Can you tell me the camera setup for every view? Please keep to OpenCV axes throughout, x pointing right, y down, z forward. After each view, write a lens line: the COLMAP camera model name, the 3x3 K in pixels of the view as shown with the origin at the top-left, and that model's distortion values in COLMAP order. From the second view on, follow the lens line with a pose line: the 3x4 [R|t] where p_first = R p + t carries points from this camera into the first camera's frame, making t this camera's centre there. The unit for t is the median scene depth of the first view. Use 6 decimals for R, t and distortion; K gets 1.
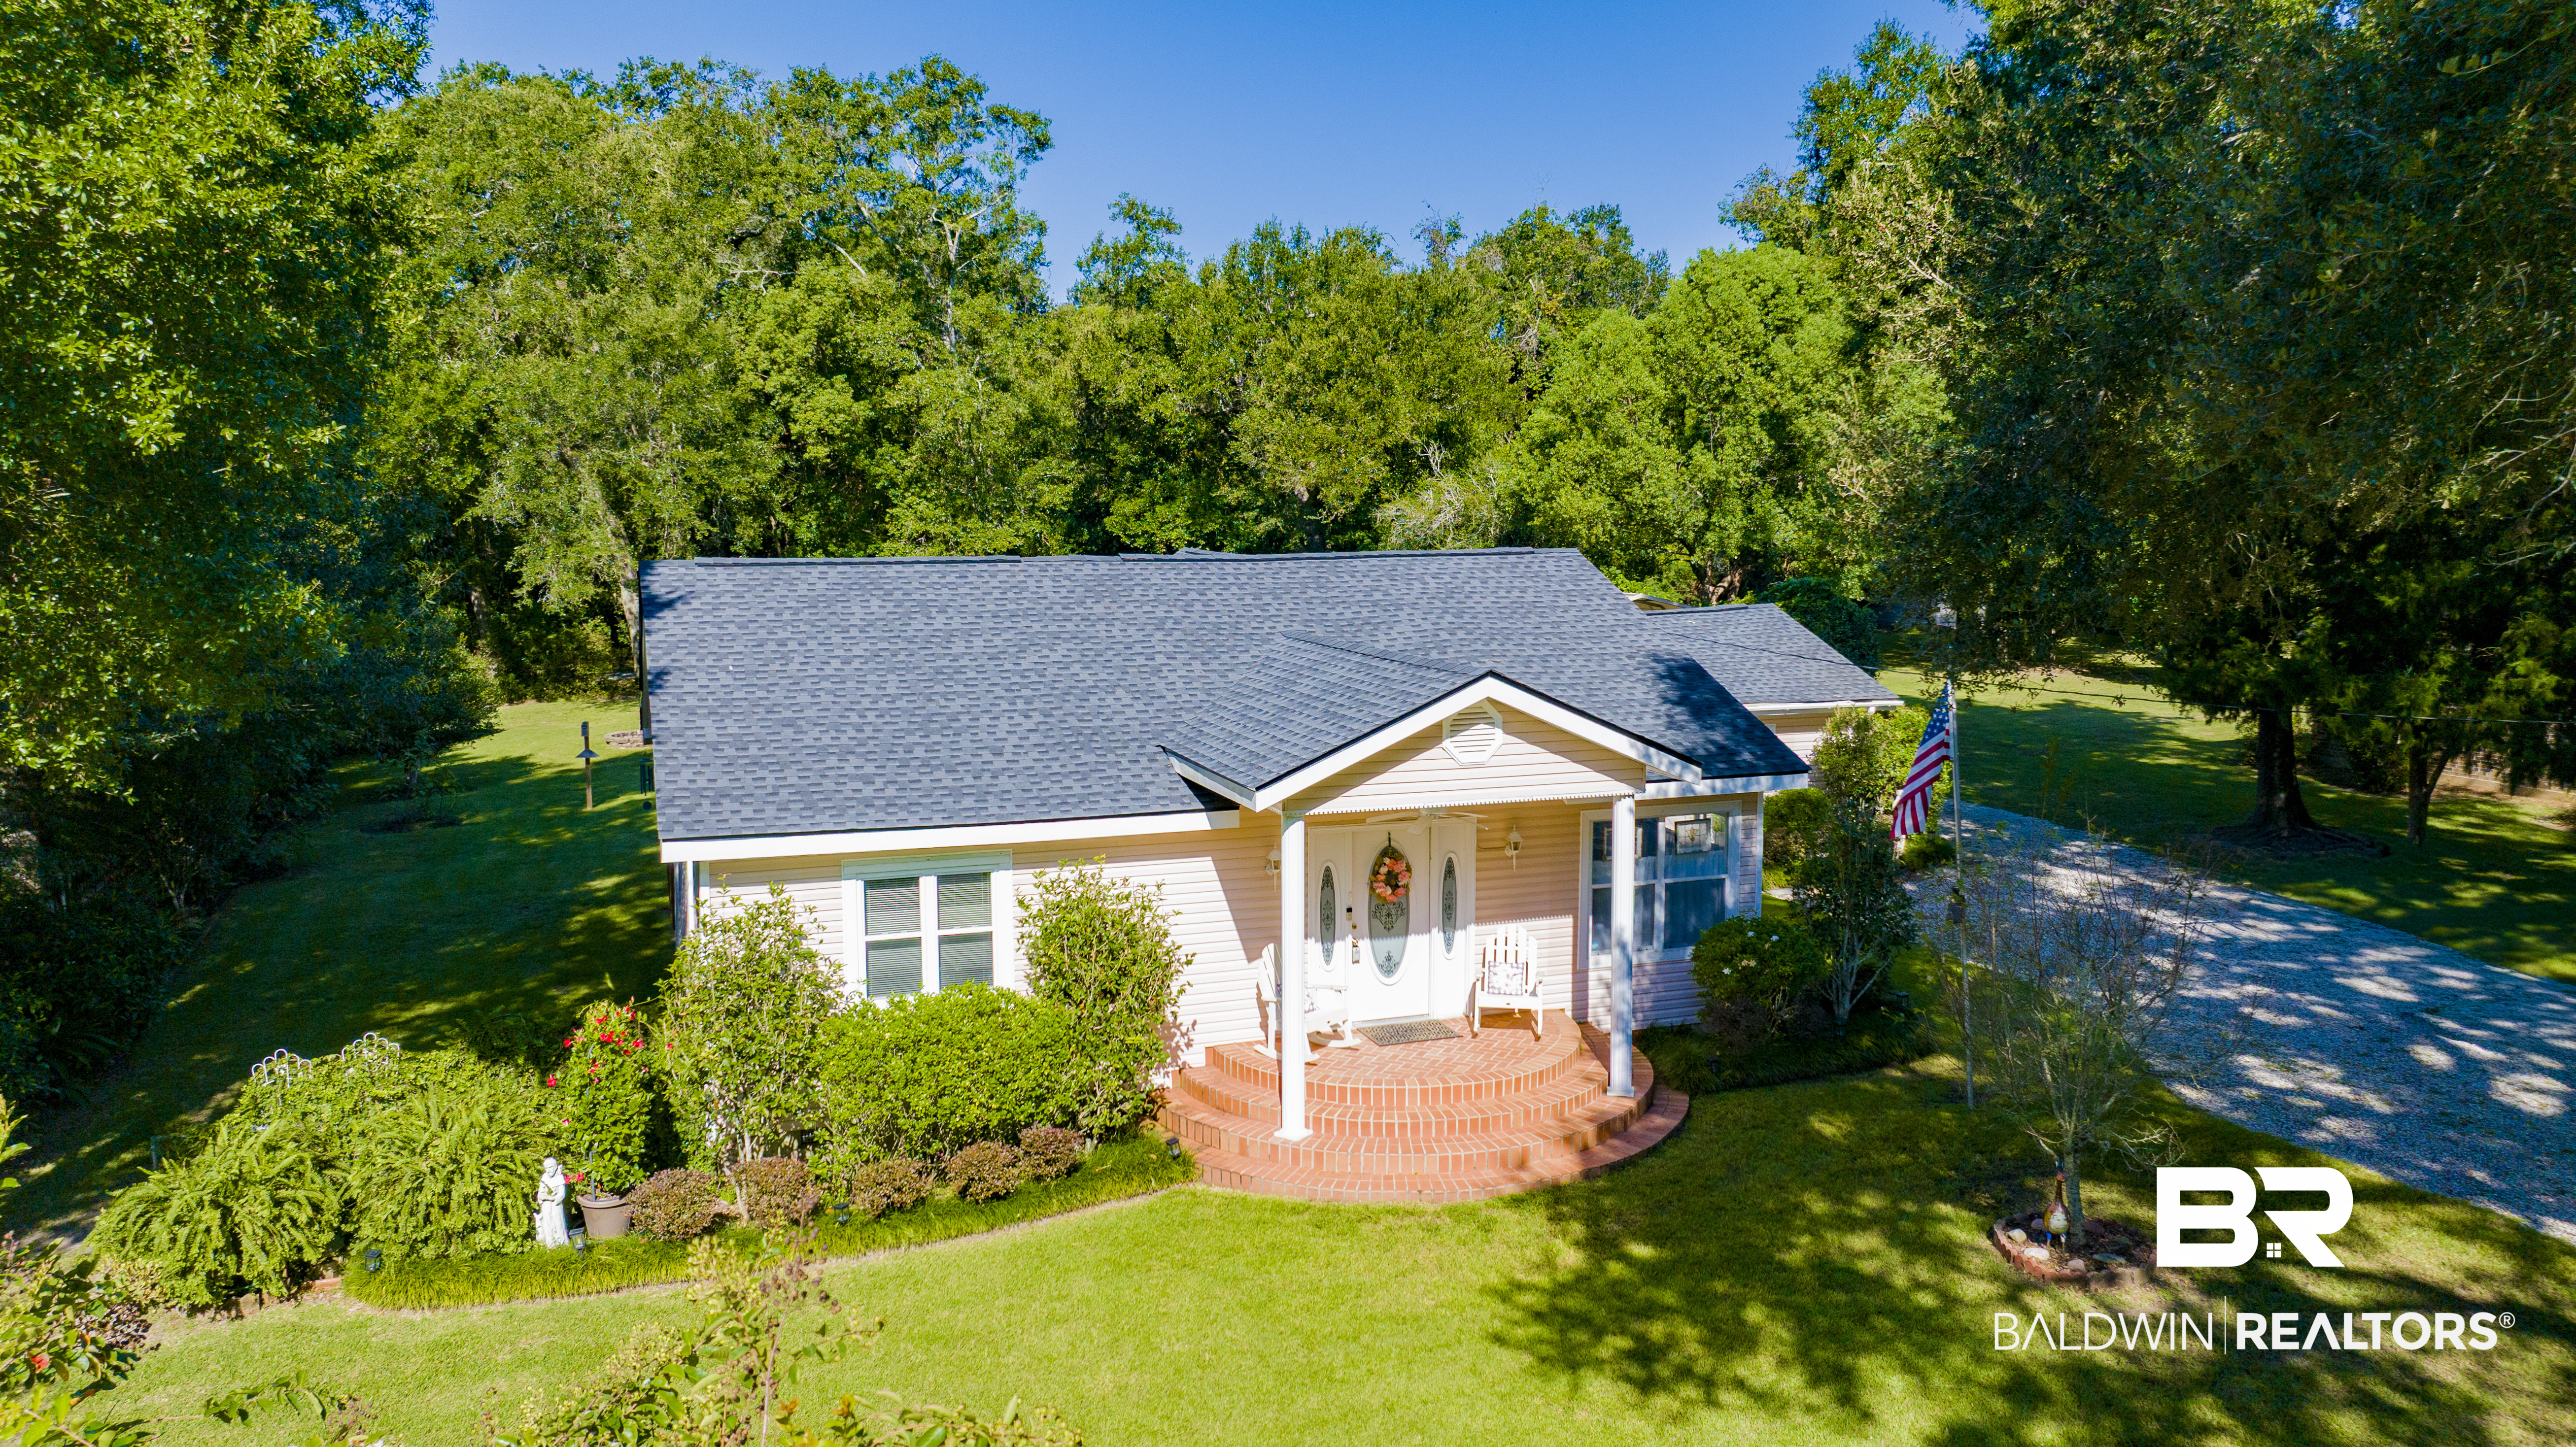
lens RADIAL K [[1847.7, 0, 1303.7], [0, 1847.7, 696.0], [0, 0, 1]] dist [-0.021657, 0.009293]
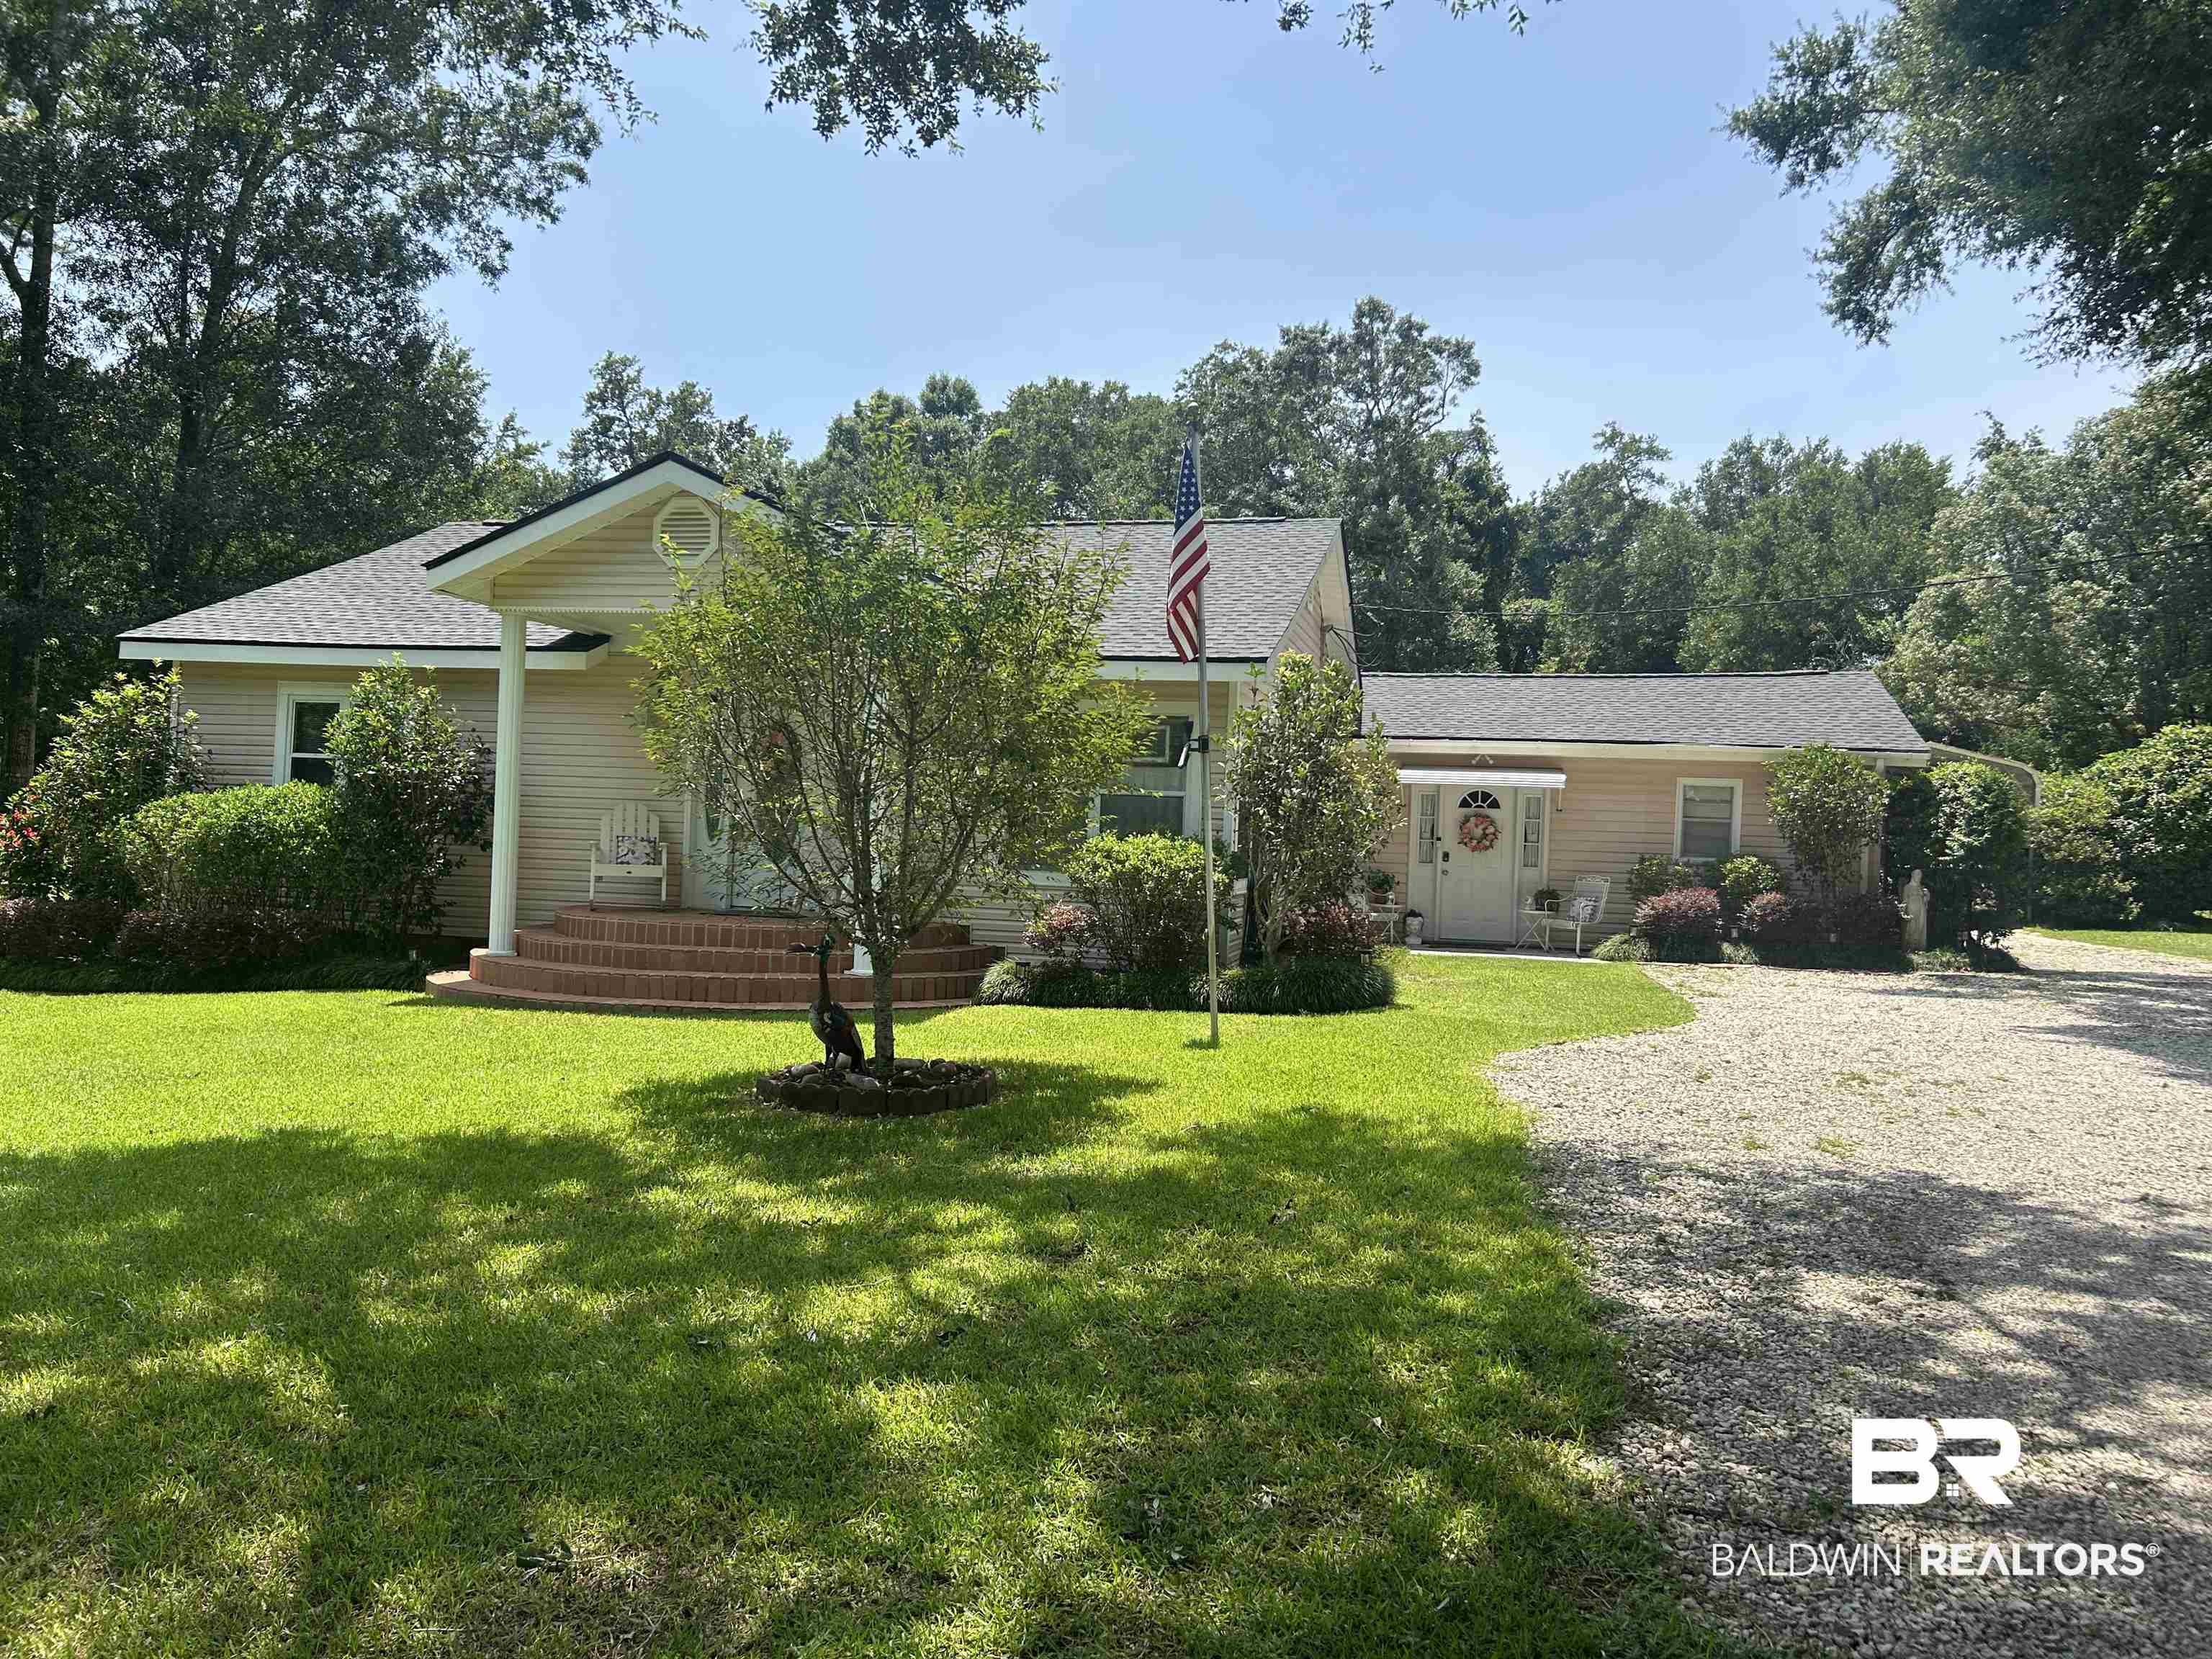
lens RADIAL K [[1679.3, 0, 1118.2], [0, 1679.3, 821.9], [0, 0, 1]] dist [0.045088, -0.046030]
pose [[0.827462, 0.024454, -0.560989, 0.689983], [-0.097859, 0.990043, -0.101186, 0.209163], [0.552929, 0.138626, 0.821616, 0.413443]]
